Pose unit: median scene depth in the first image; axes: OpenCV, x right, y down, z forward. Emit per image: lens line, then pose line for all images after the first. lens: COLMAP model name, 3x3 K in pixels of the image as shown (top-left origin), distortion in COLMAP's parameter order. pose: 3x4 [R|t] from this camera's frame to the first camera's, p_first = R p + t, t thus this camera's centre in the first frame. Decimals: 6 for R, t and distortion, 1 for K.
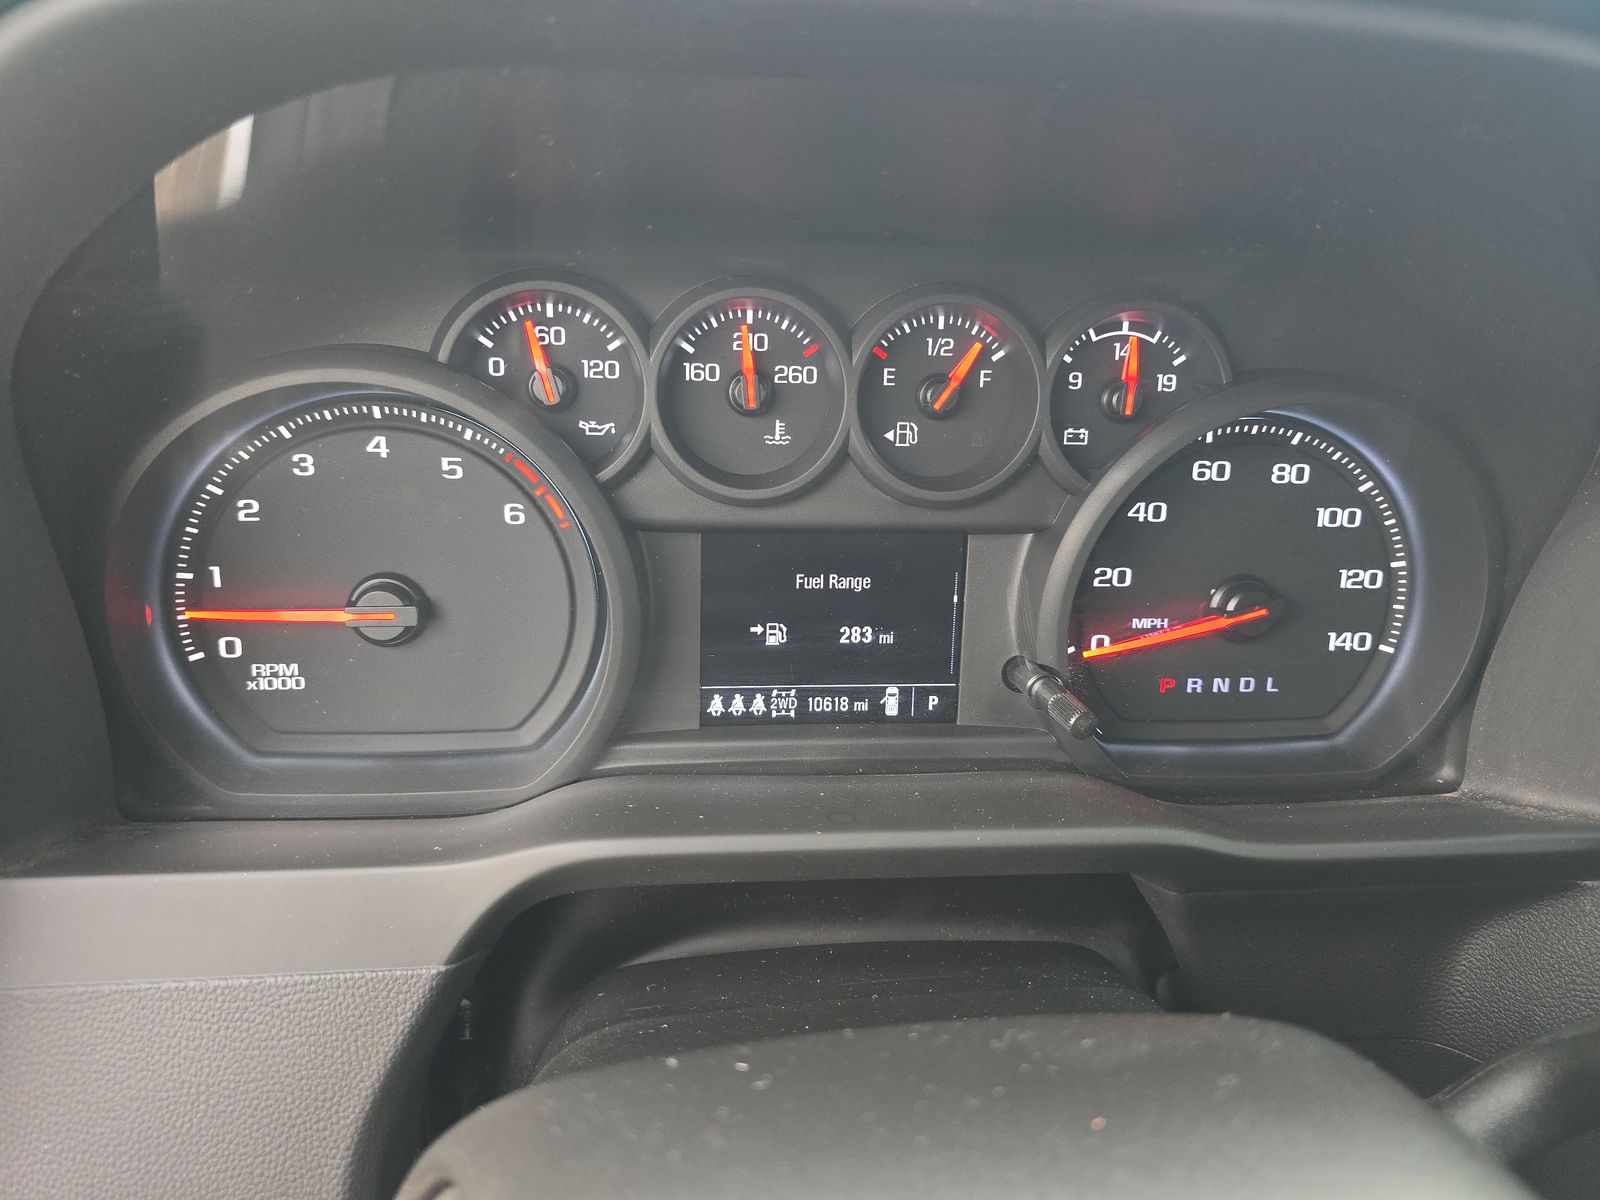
lens RADIAL K [[1080.2, 0, 806.5], [0, 1080.2, 603.7], [0, 0, 1]] dist [0.019128, -0.015486]
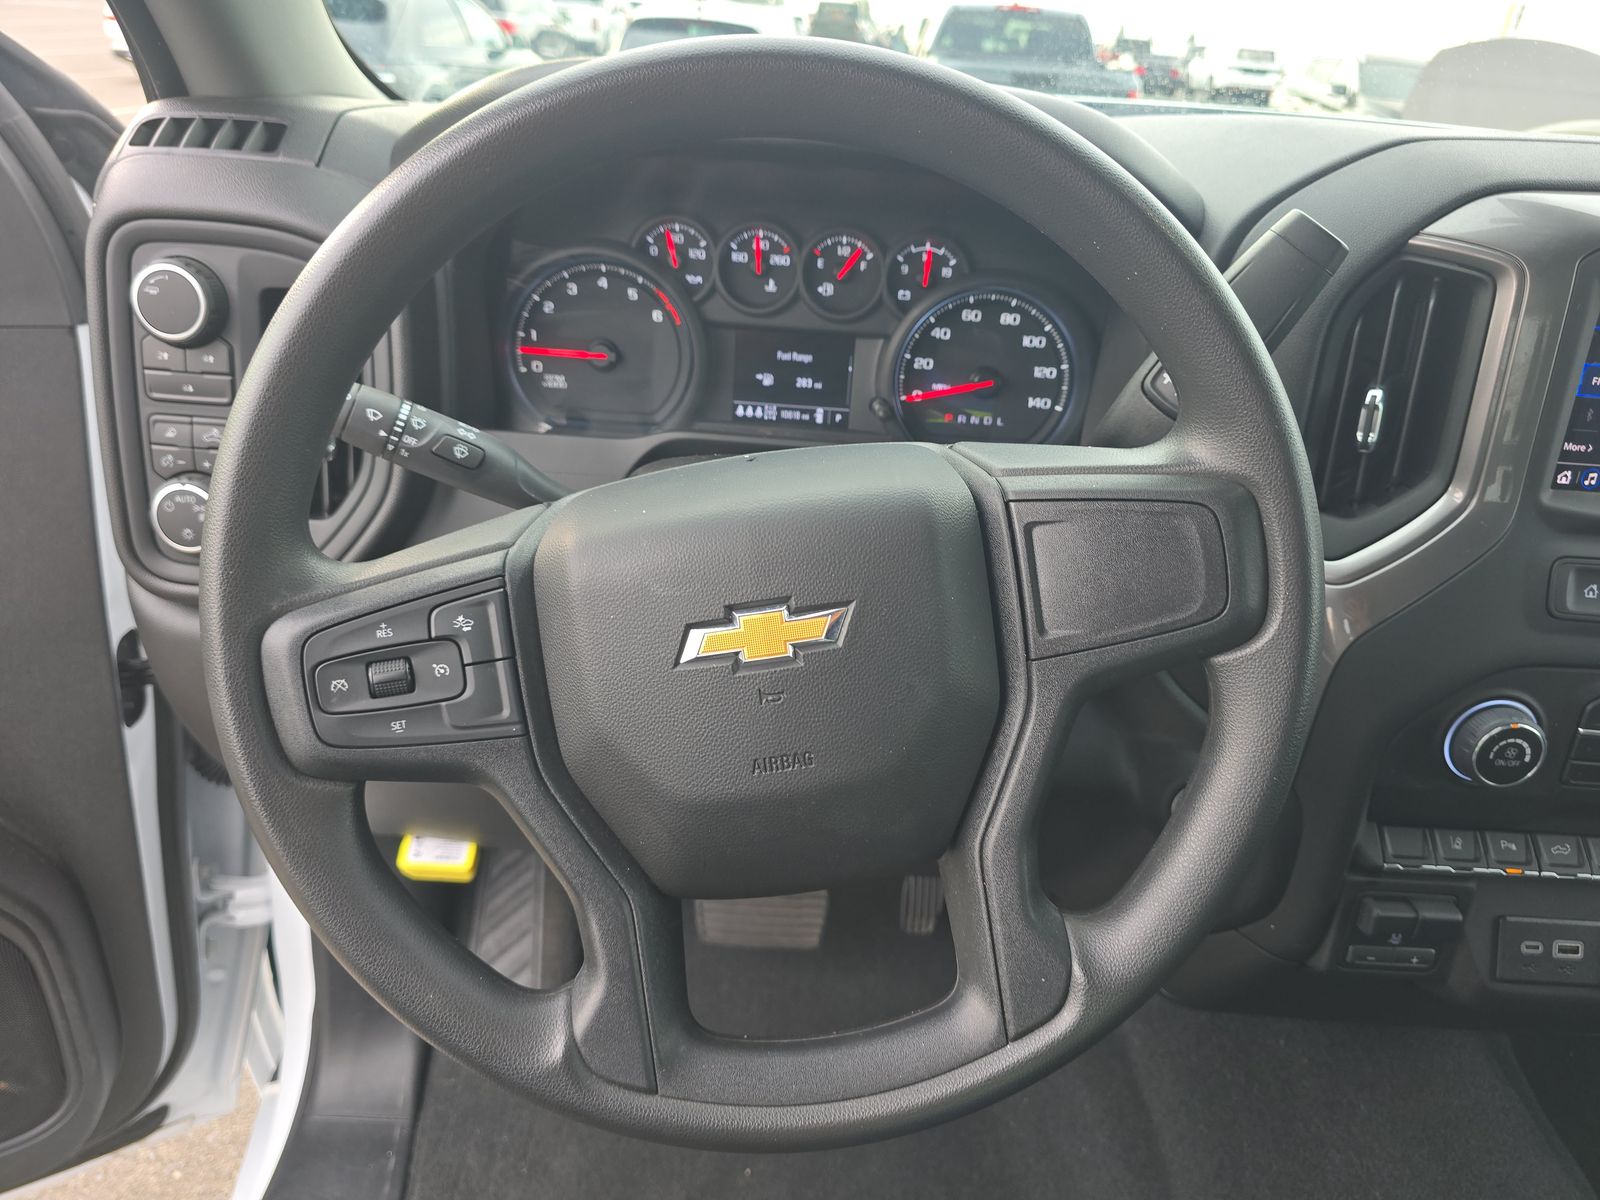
lens RADIAL K [[1080.2, 0, 805.6], [0, 1080.2, 604.5], [0, 0, 1]] dist [0.019128, -0.015486]
pose [[0.991770, 0.078214, -0.101364, 0.313894], [-0.070177, 0.994275, 0.080572, 0.307105], [0.107086, -0.072796, 0.991581, -1.250016]]
